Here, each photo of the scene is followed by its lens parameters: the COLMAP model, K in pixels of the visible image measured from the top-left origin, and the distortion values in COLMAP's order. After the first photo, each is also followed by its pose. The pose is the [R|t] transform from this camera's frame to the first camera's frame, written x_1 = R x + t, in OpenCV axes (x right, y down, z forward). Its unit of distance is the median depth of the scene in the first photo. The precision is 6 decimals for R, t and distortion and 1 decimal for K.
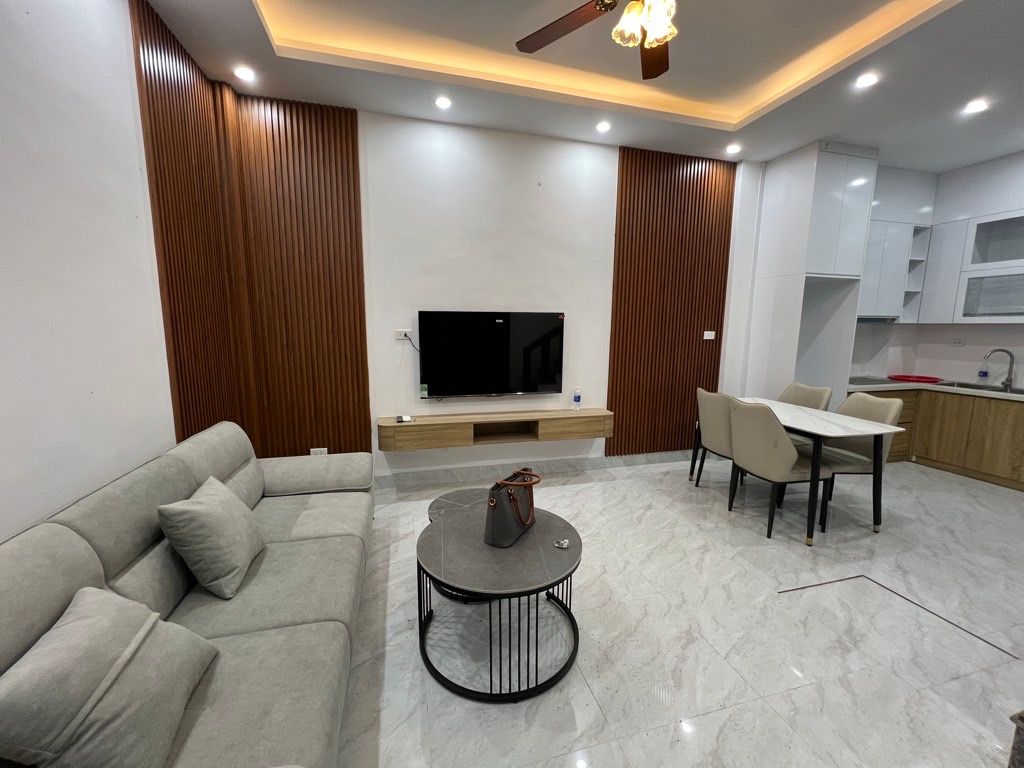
lens RADIAL K [[407.0, 0, 508.0], [0, 407.0, 384.8], [0, 0, 1]] dist [0.001076, 0.000096]
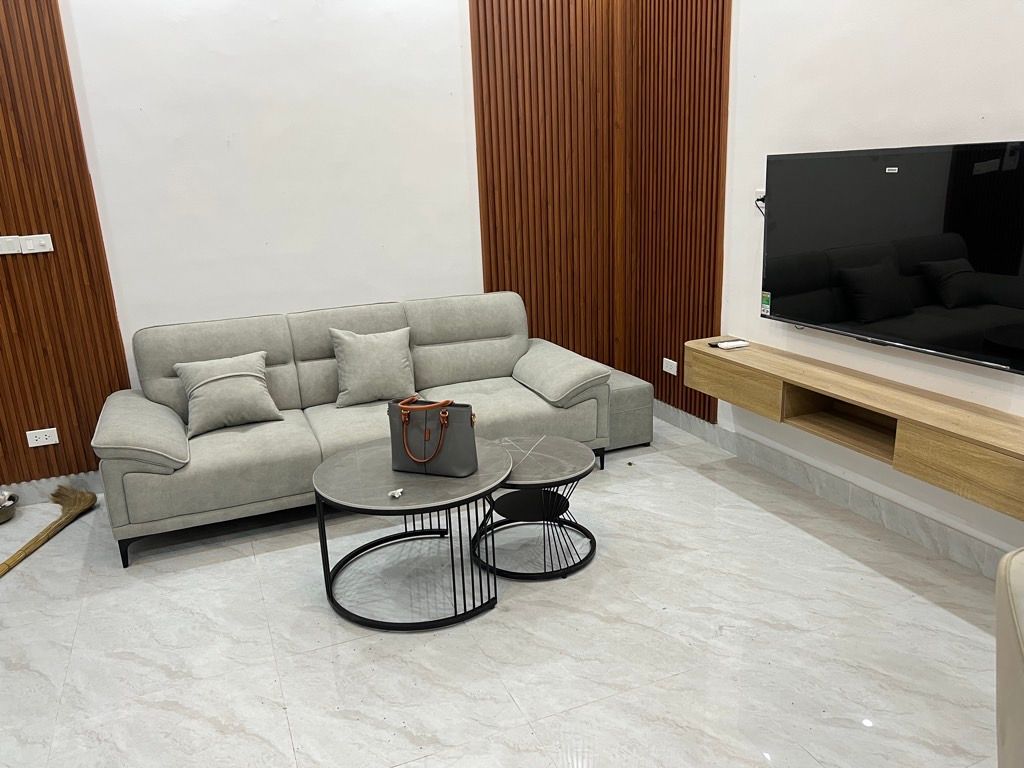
lens RADIAL K [[766.7, 0, 512.0], [0, 766.7, 384.0], [0, 0, 1]] dist [0.037113, -0.000912]
pose [[0.134669, 0.253594, -0.957891, 0.783716], [-0.103068, 0.965038, 0.240996, -0.097020], [0.985516, 0.066273, 0.156098, 0.504020]]
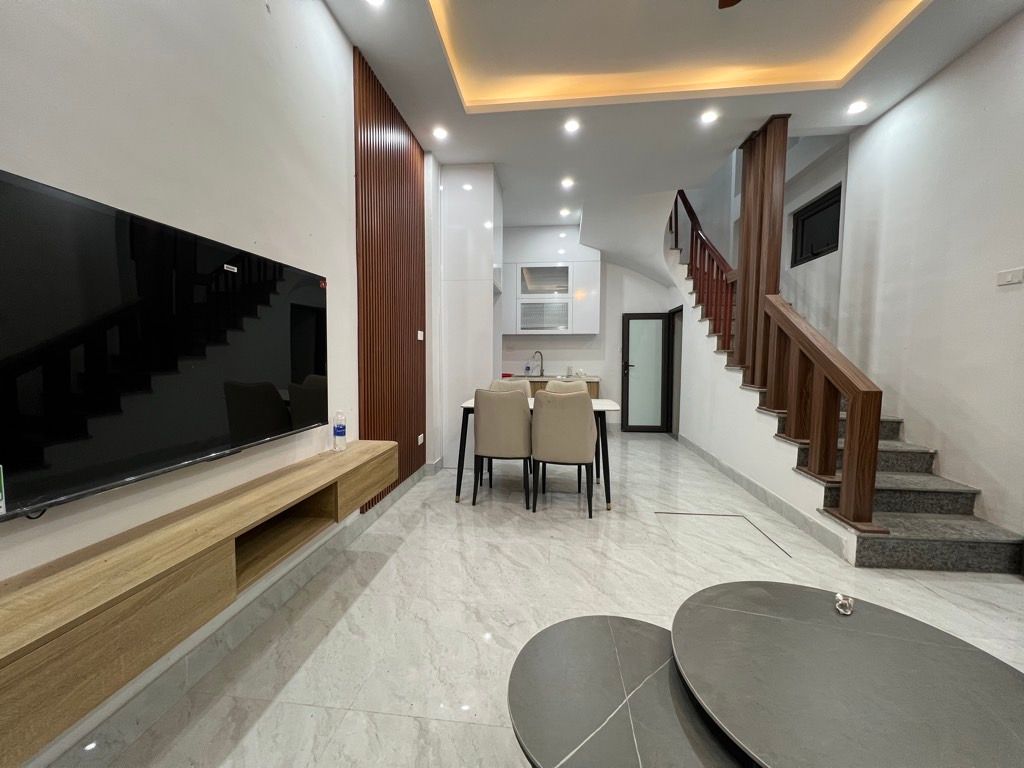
lens RADIAL K [[407.0, 0, 508.0], [0, 407.0, 384.8], [0, 0, 1]] dist [0.001076, 0.000096]
pose [[0.372023, -0.071655, 0.925454, -0.309779], [0.136382, 0.990415, 0.021860, -0.012312], [-0.918150, 0.118083, 0.378229, 0.616863]]
